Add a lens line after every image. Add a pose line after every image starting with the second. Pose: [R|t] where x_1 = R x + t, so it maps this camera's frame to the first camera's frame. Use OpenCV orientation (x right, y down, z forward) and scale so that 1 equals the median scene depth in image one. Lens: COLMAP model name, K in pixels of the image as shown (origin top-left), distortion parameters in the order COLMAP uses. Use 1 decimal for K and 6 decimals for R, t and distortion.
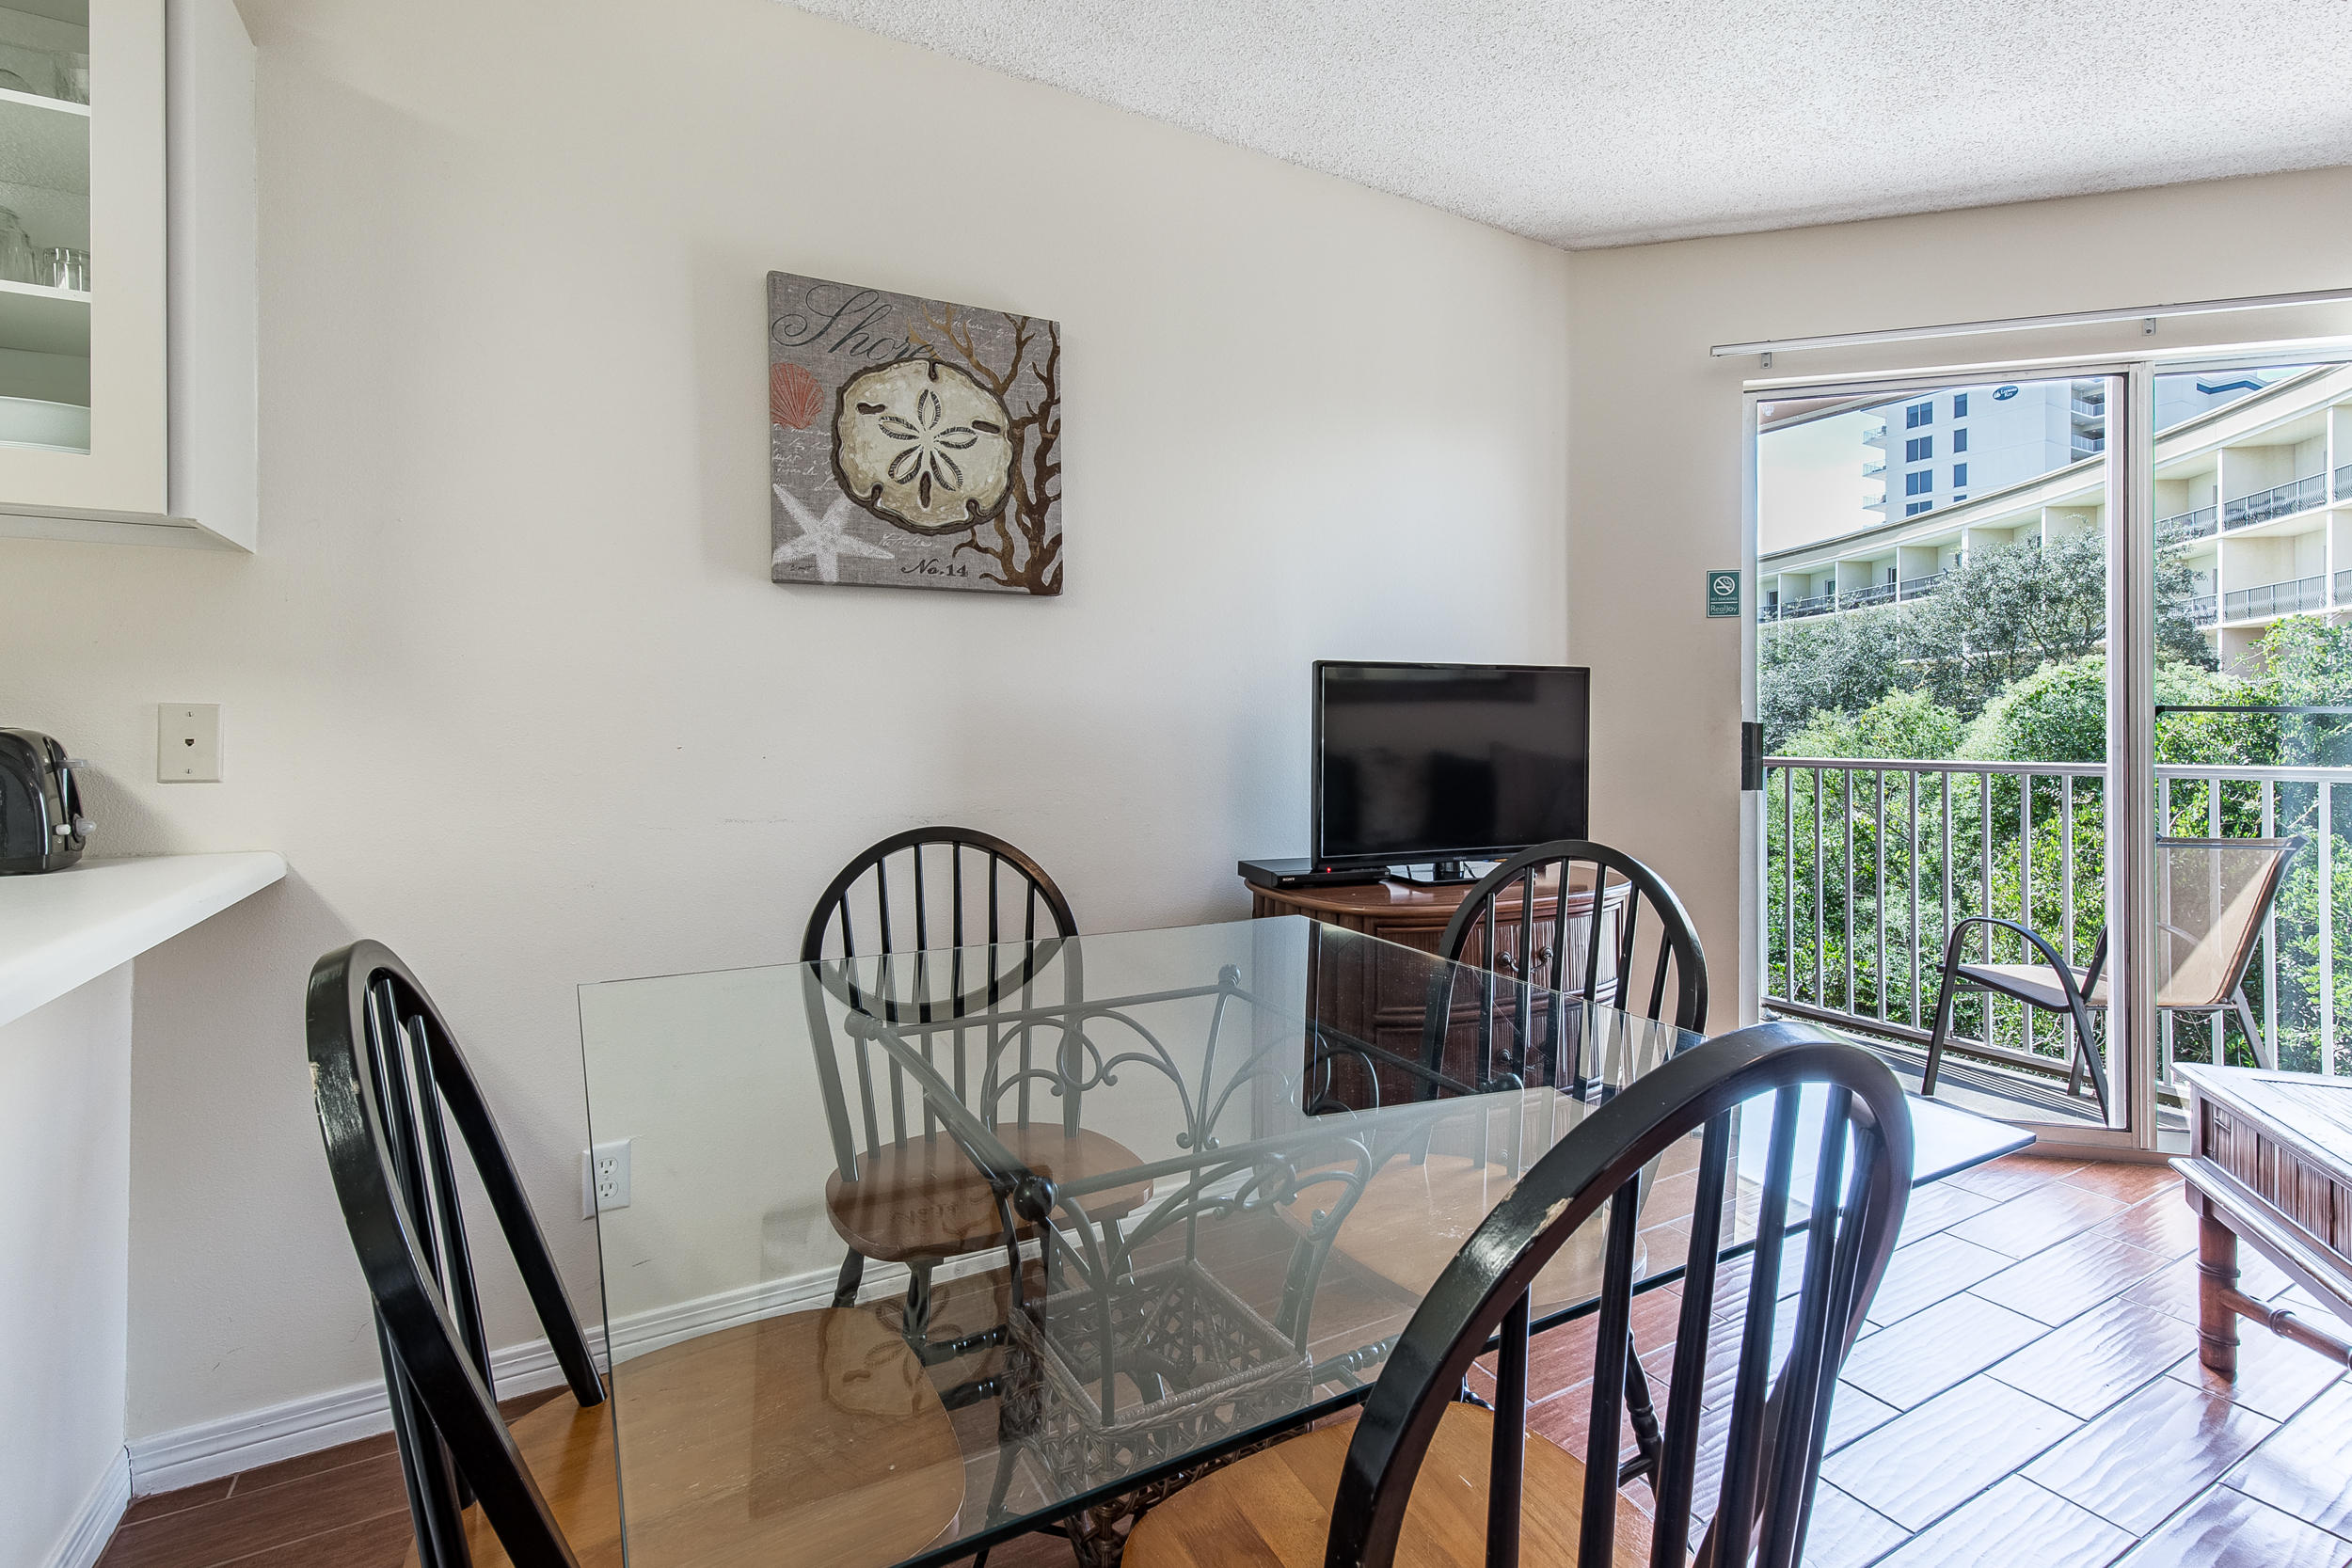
lens RADIAL K [[1096.4, 0, 1184.9], [0, 1096.4, 728.0], [0, 0, 1]] dist [0.007646, -0.000902]
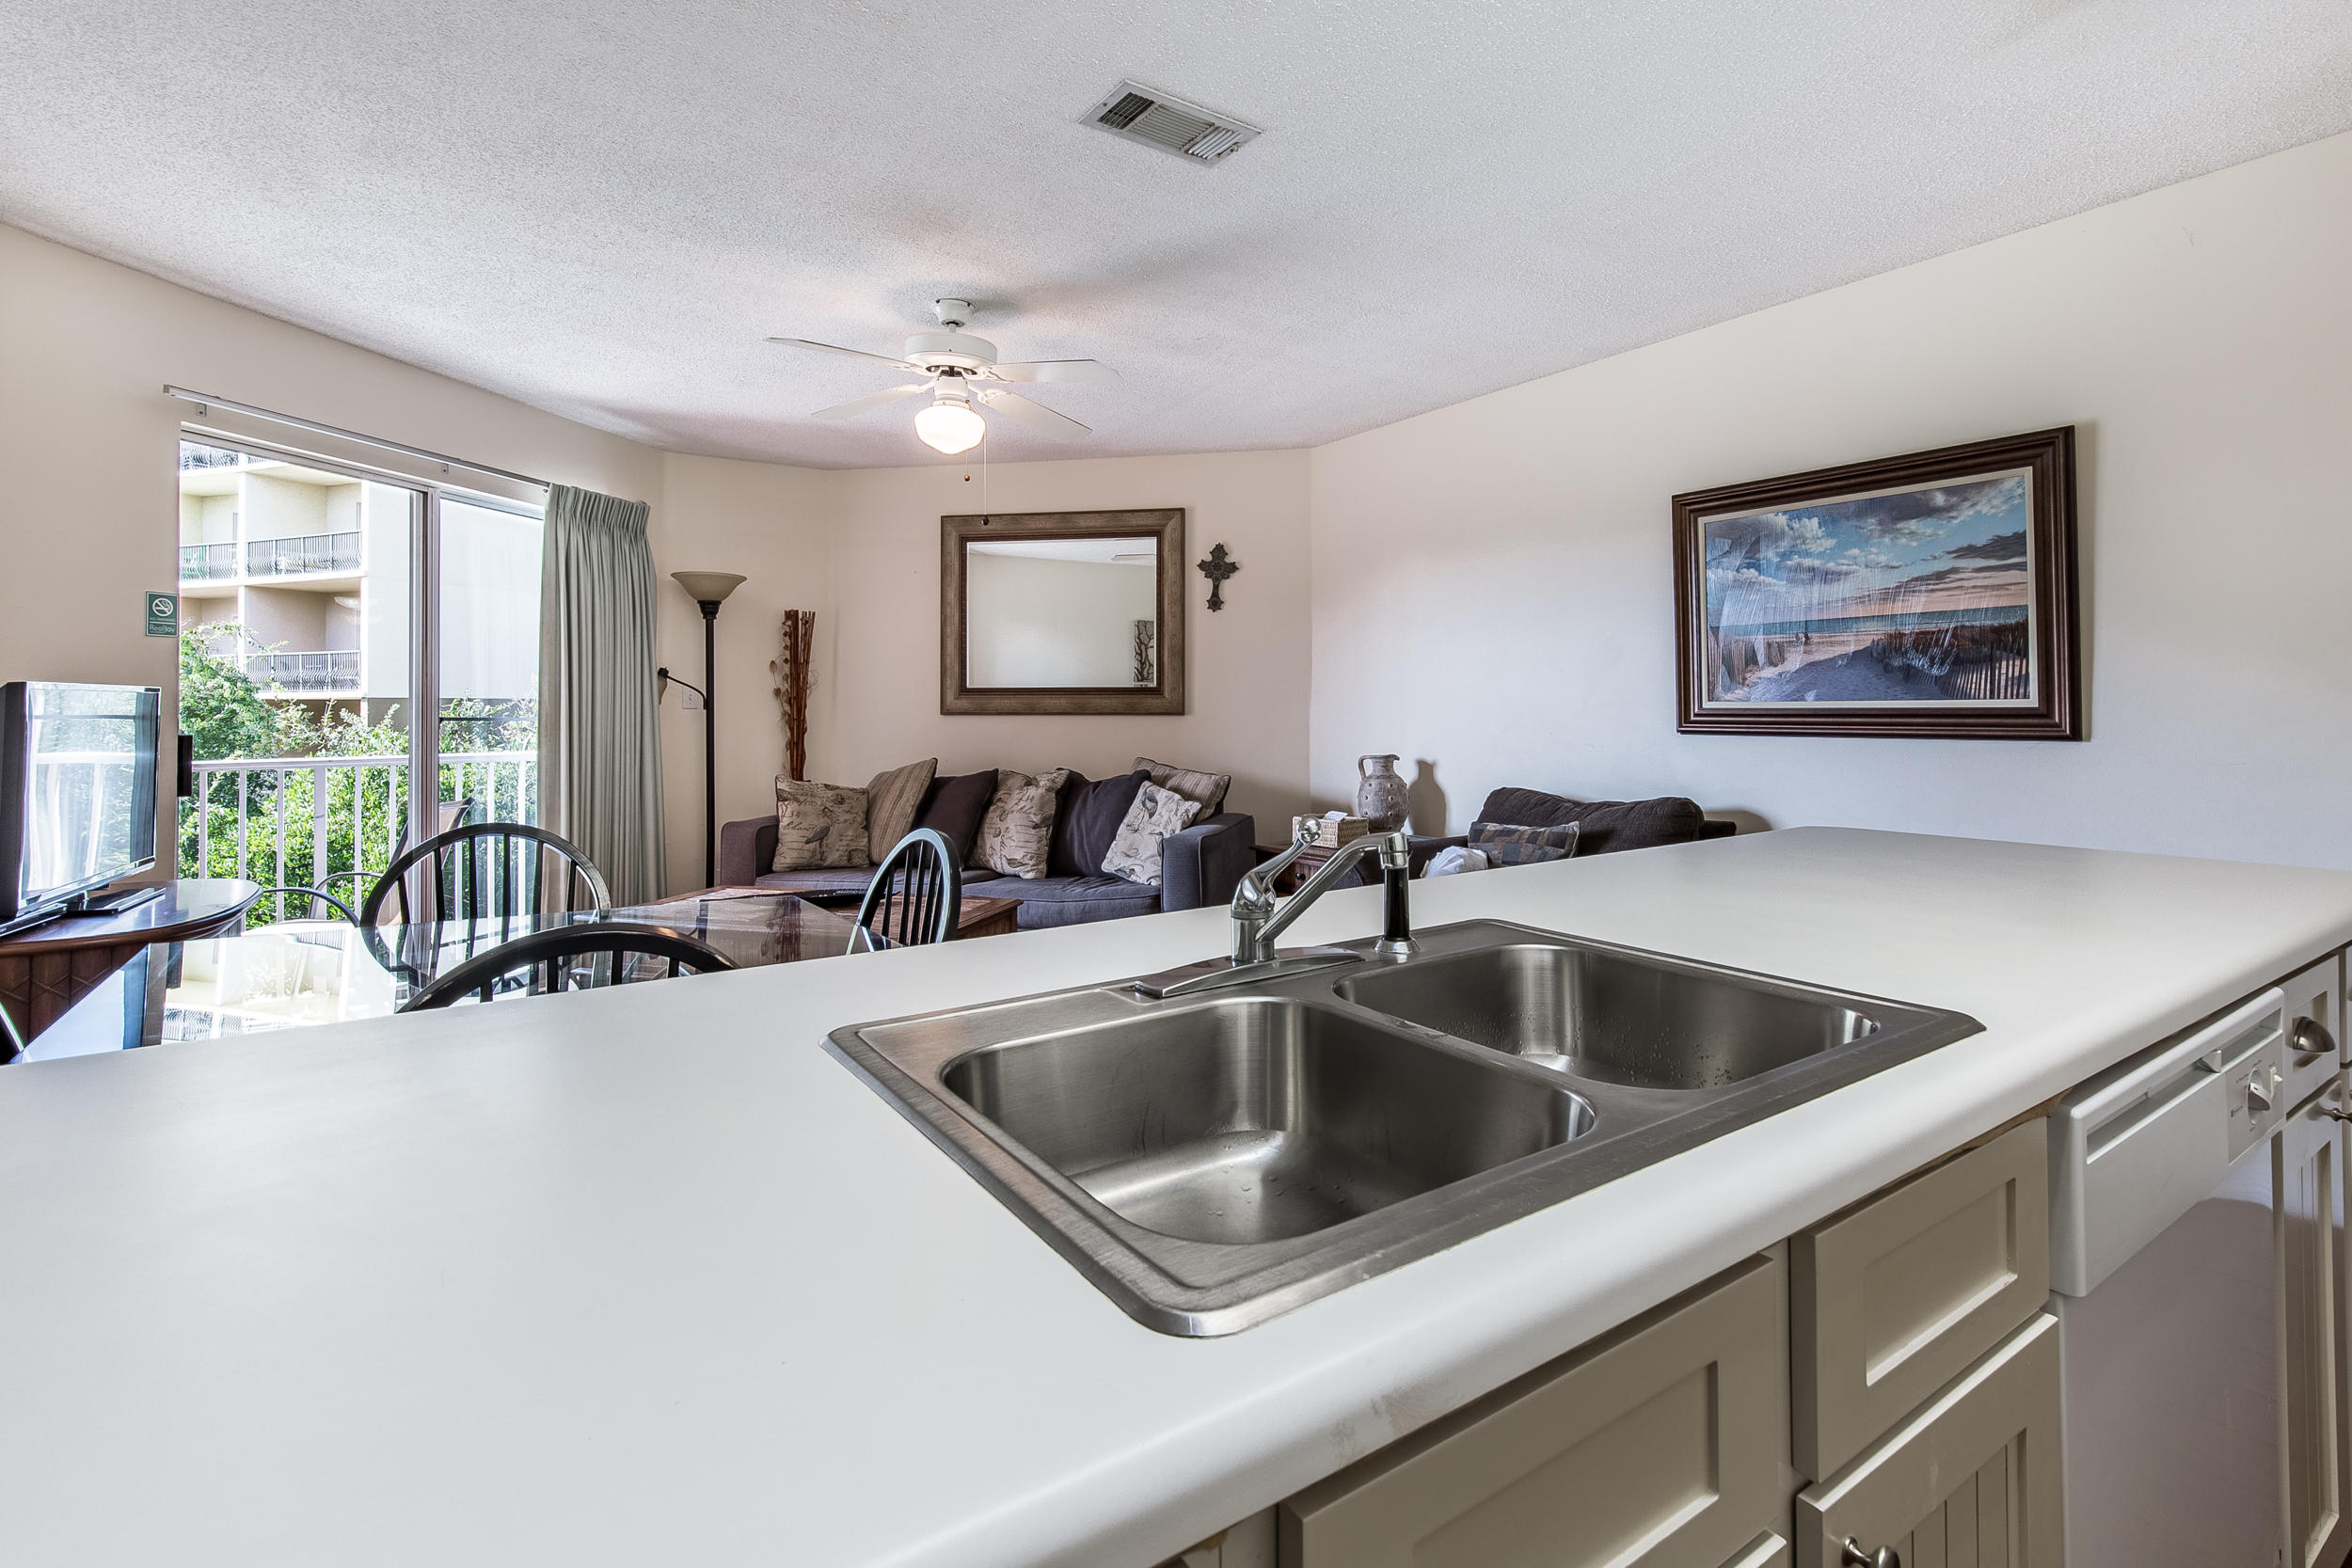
lens RADIAL K [[1096.4, 0, 1215.9], [0, 1096.4, 690.7], [0, 0, 1]] dist [0.007646, -0.000902]
pose [[-0.098826, 0.014140, 0.995004, -0.901992], [0.002125, 0.999900, -0.013998, -0.041686], [-0.995102, 0.000731, -0.098847, 0.116345]]
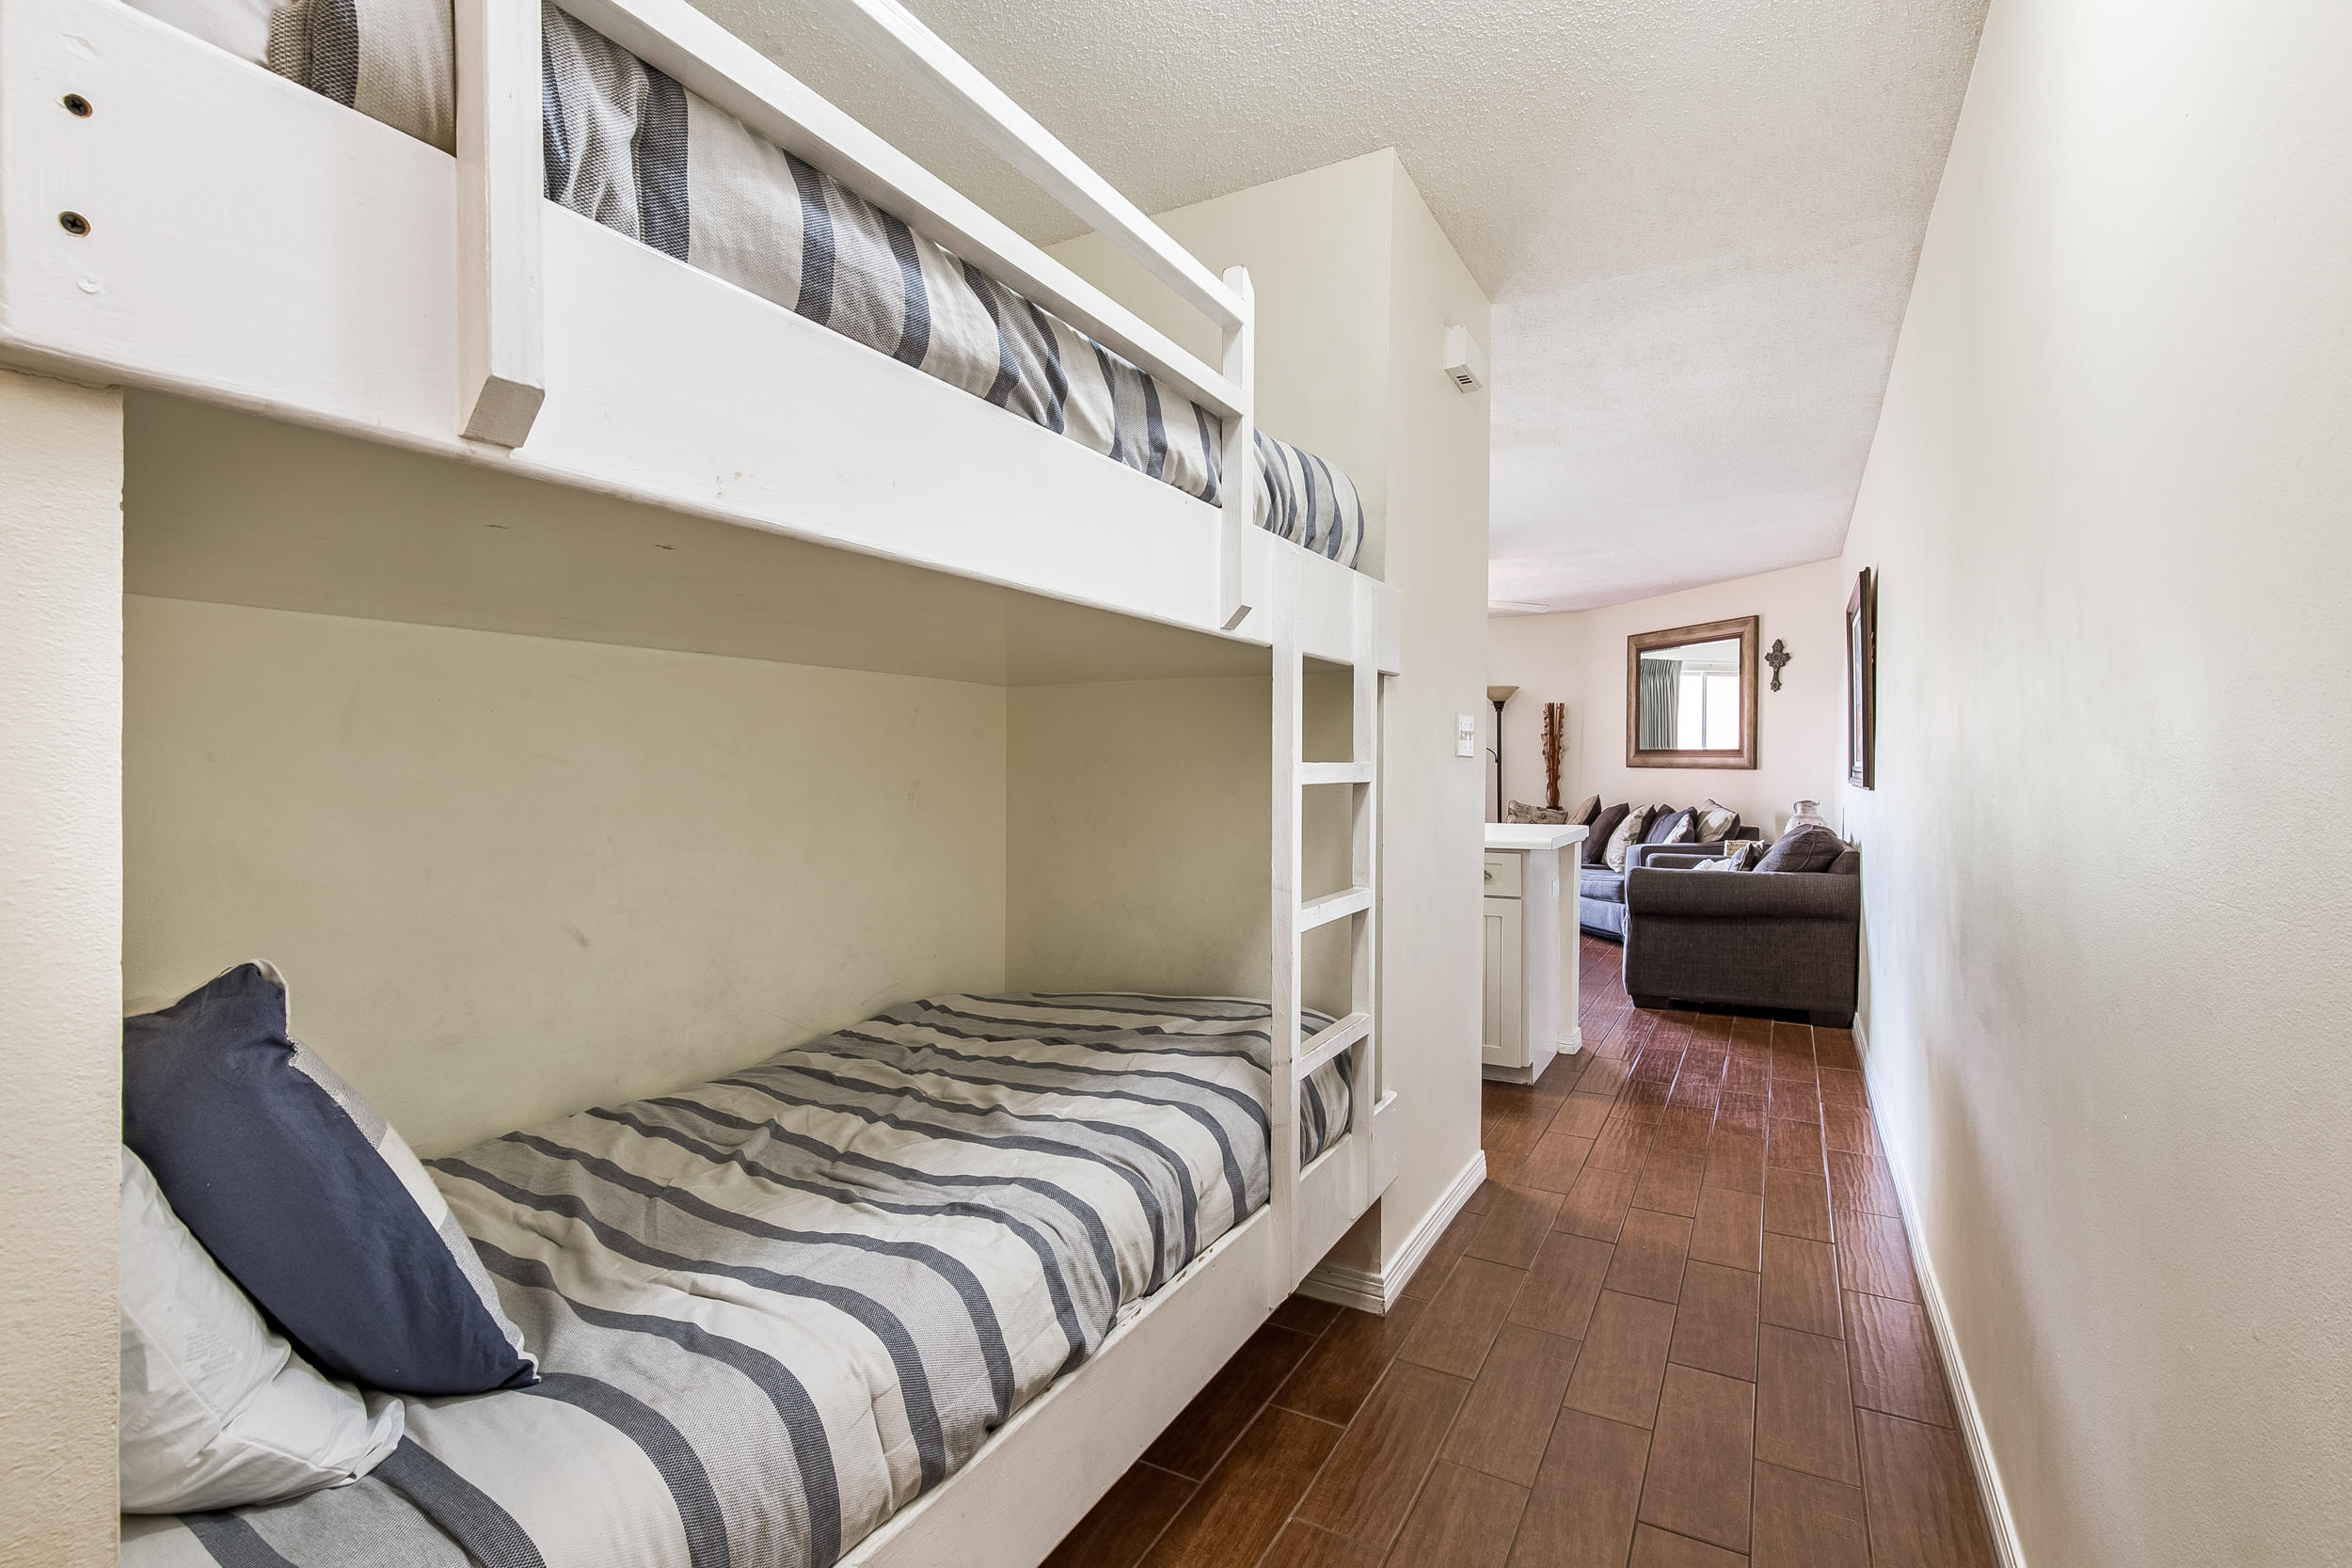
lens RADIAL K [[1096.4, 0, 1190.1], [0, 1096.4, 771.3], [0, 0, 1]] dist [0.007646, -0.000902]
pose [[0.848782, 0.002647, 0.528737, -1.651042], [-0.007880, 0.999940, 0.007644, -0.028116], [-0.528685, -0.010655, 0.848751, -1.977286]]
